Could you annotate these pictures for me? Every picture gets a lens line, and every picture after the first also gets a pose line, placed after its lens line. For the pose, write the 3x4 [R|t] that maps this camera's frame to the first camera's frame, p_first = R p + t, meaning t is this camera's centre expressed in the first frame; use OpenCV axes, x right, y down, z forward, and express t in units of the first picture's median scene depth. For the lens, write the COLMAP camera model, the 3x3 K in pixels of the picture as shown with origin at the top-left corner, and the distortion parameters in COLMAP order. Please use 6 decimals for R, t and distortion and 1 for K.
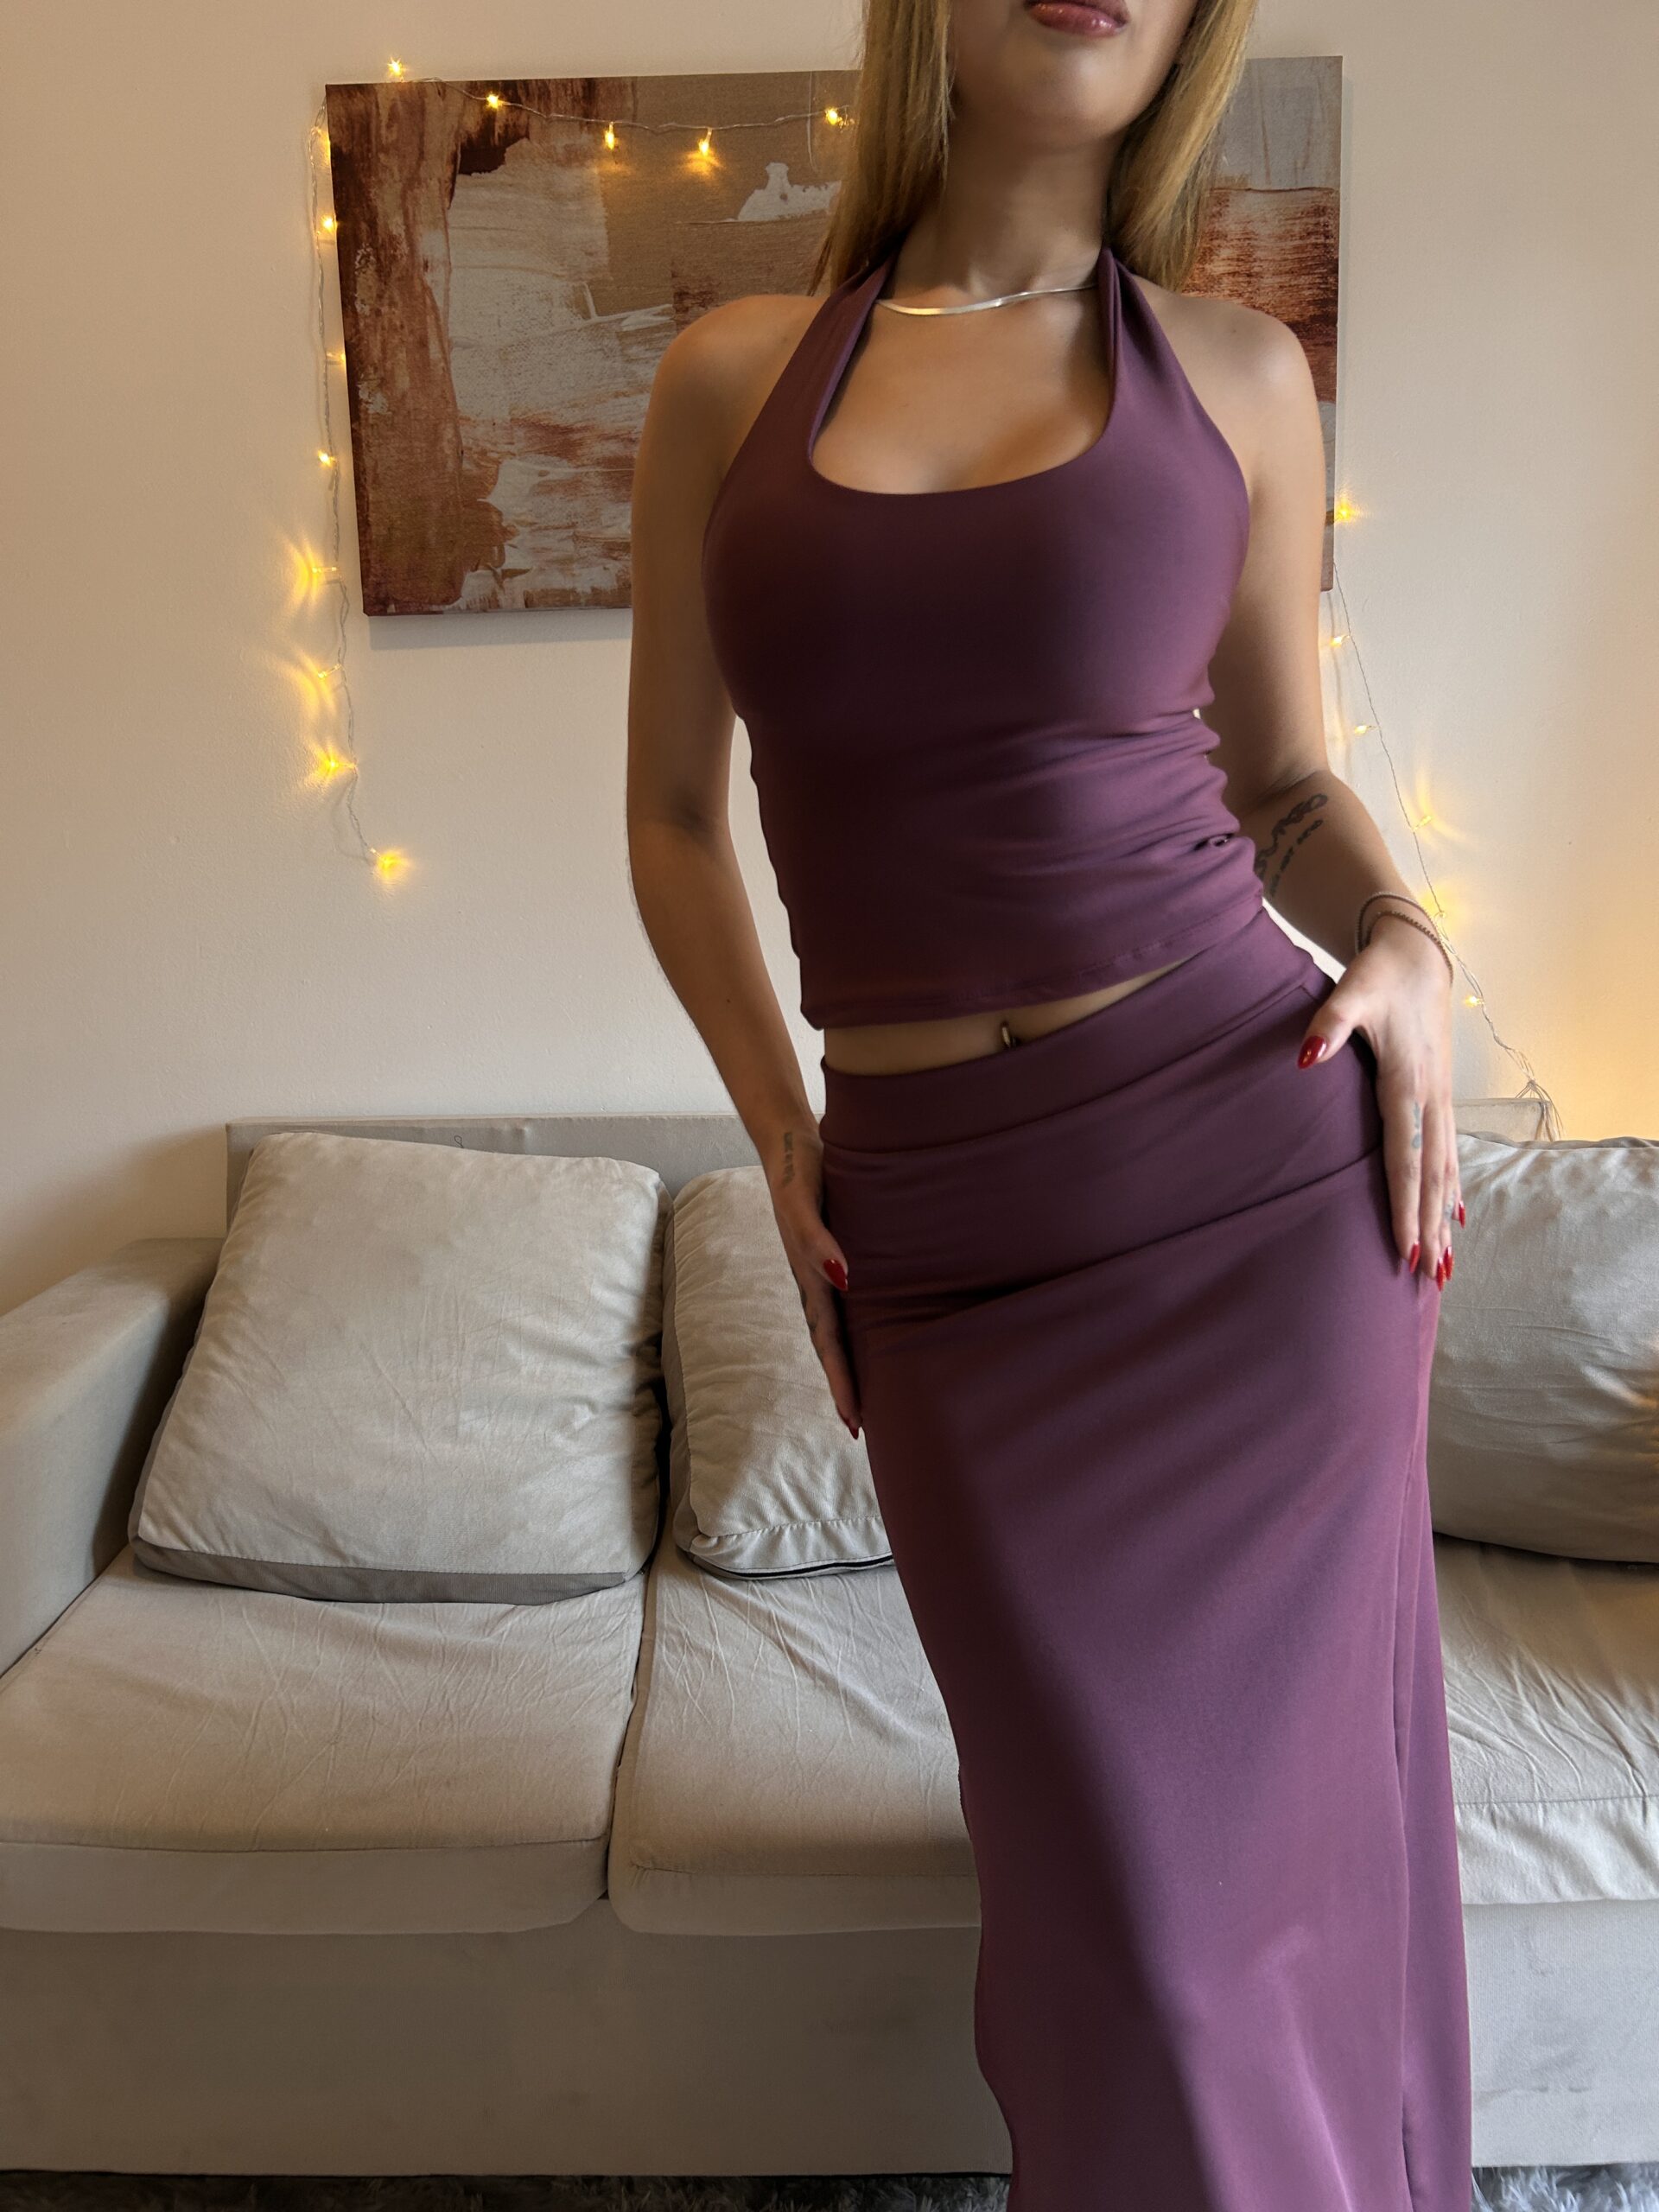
lens RADIAL K [[1678.1, 0, 847.6], [0, 1678.1, 1127.4], [0, 0, 1]] dist [0.009869, -0.029769]
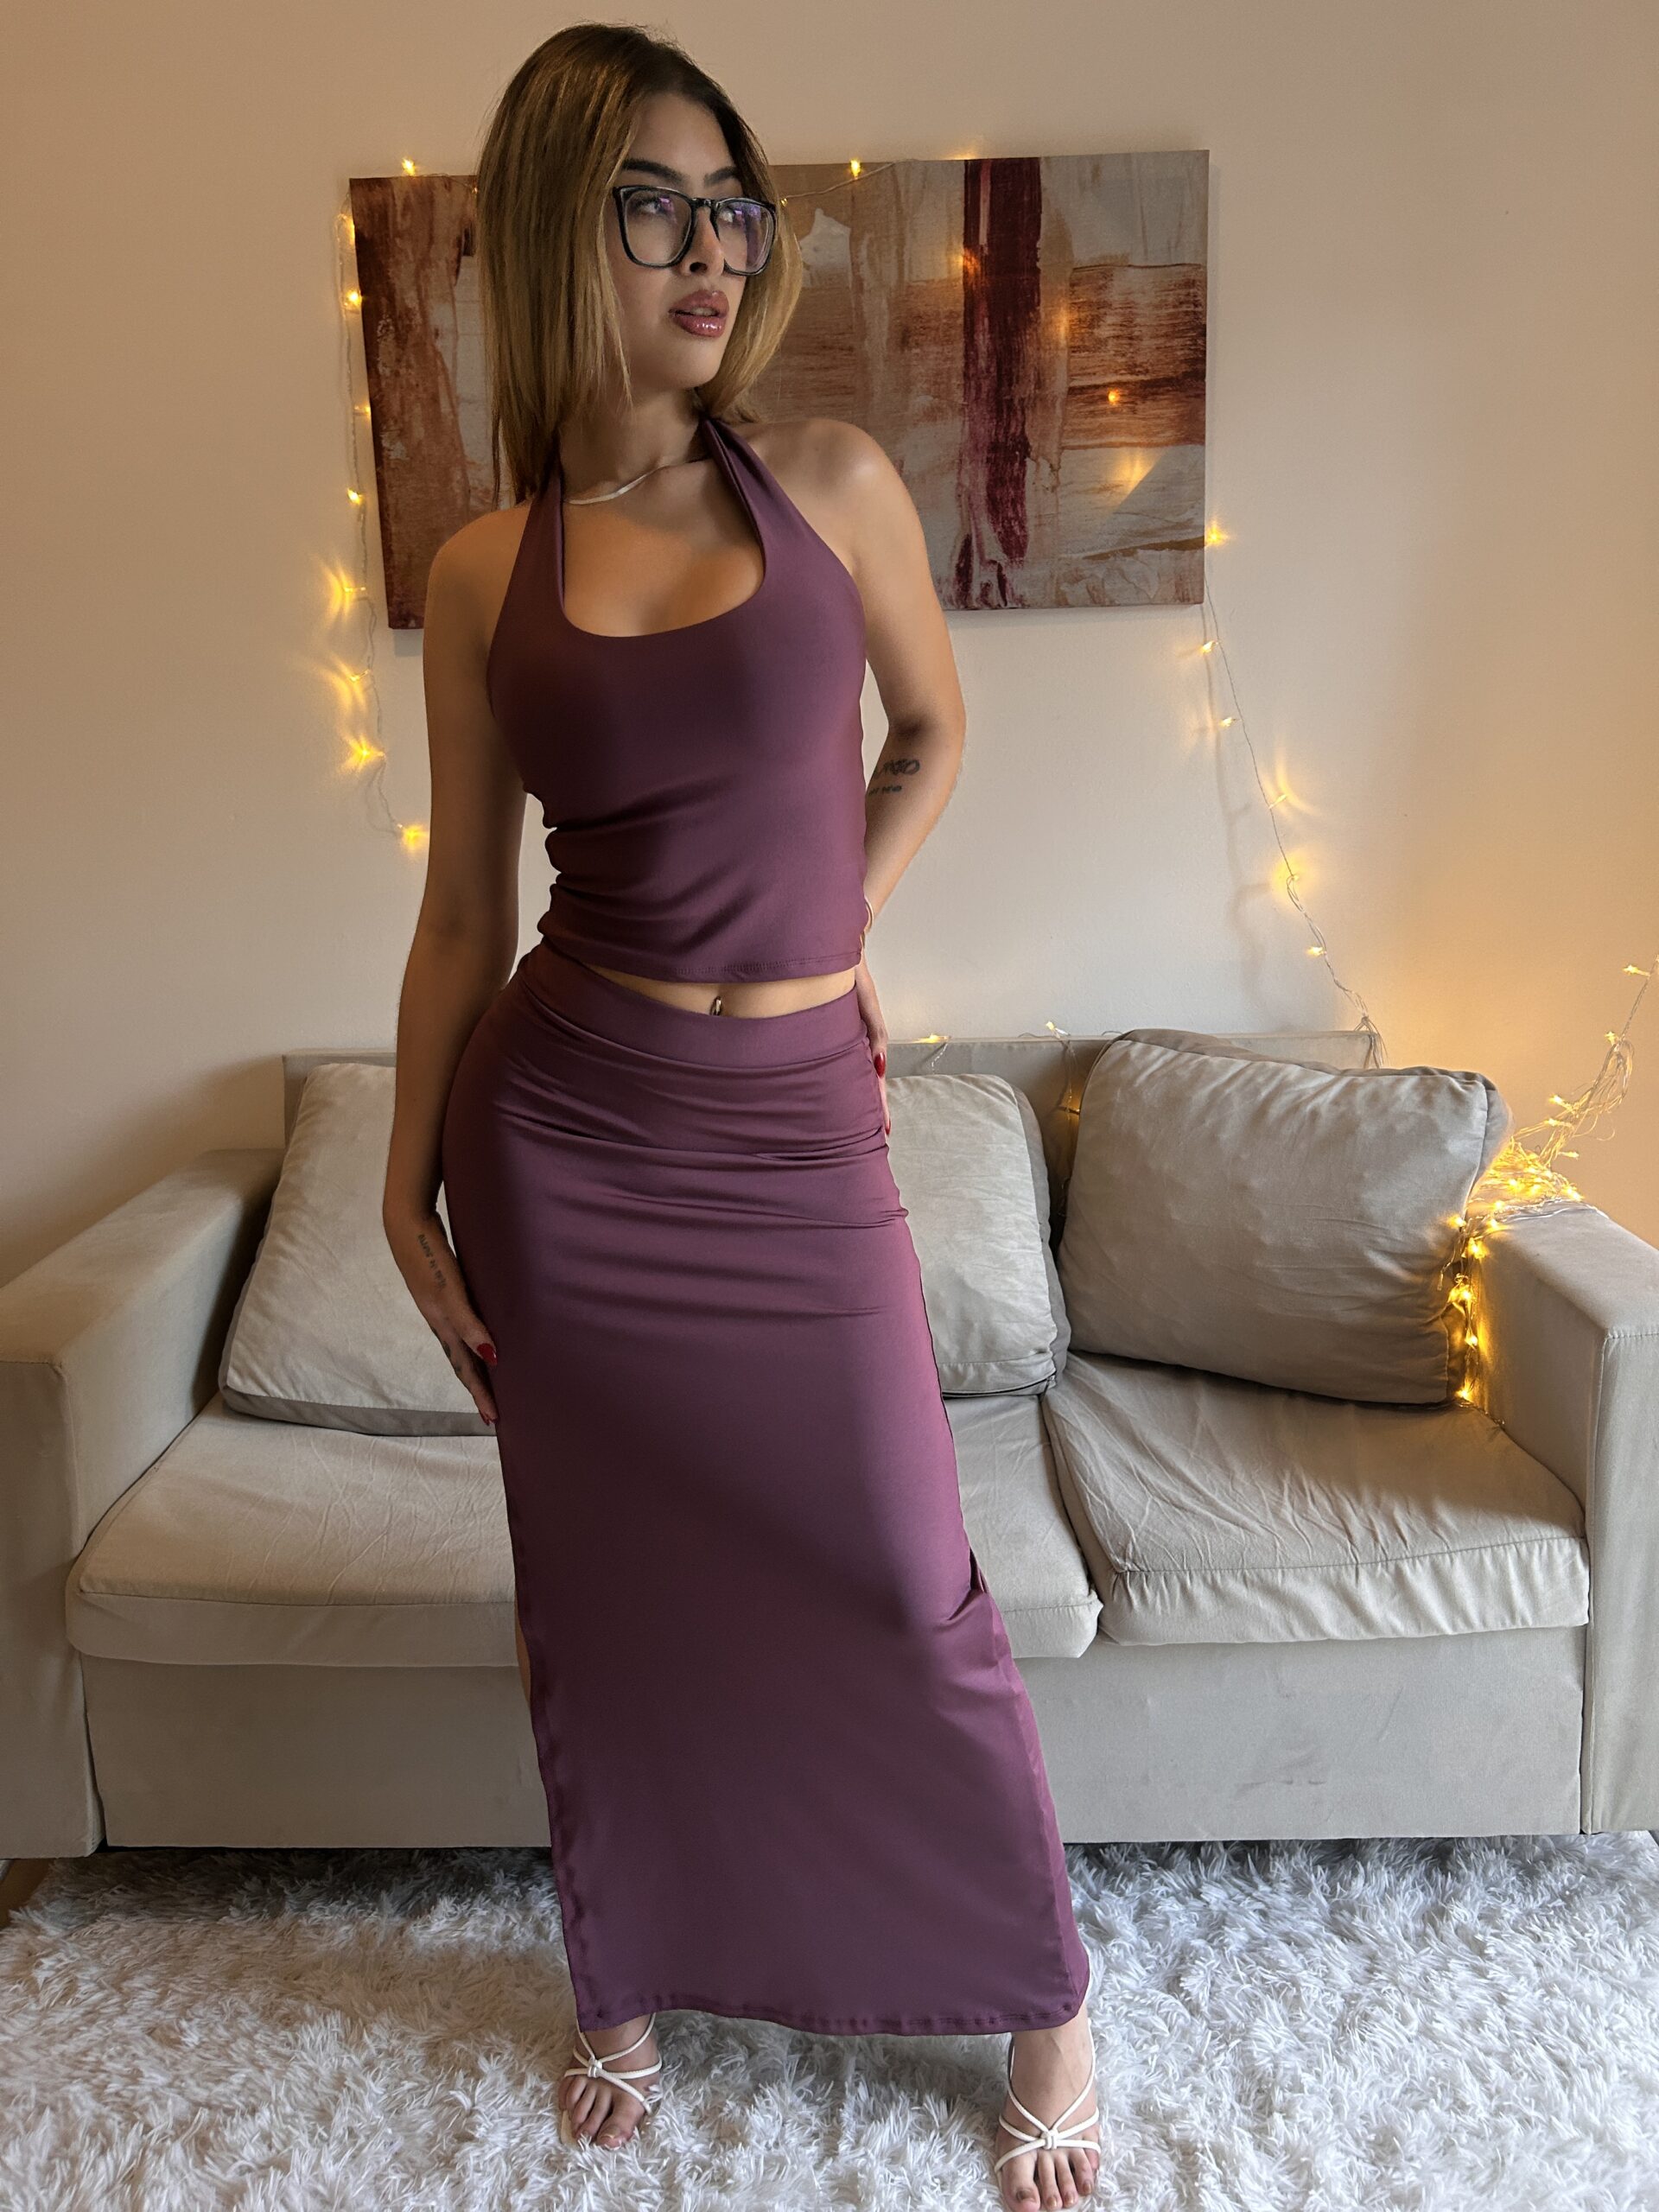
lens RADIAL K [[1678.1, 0, 863.2], [0, 1678.1, 1119.0], [0, 0, 1]] dist [0.009869, -0.029769]
pose [[0.999996, -0.001954, -0.002032, 0.057312], [0.002059, 0.998585, 0.053134, -0.022655], [0.001925, -0.053138, 0.998585, -0.237372]]
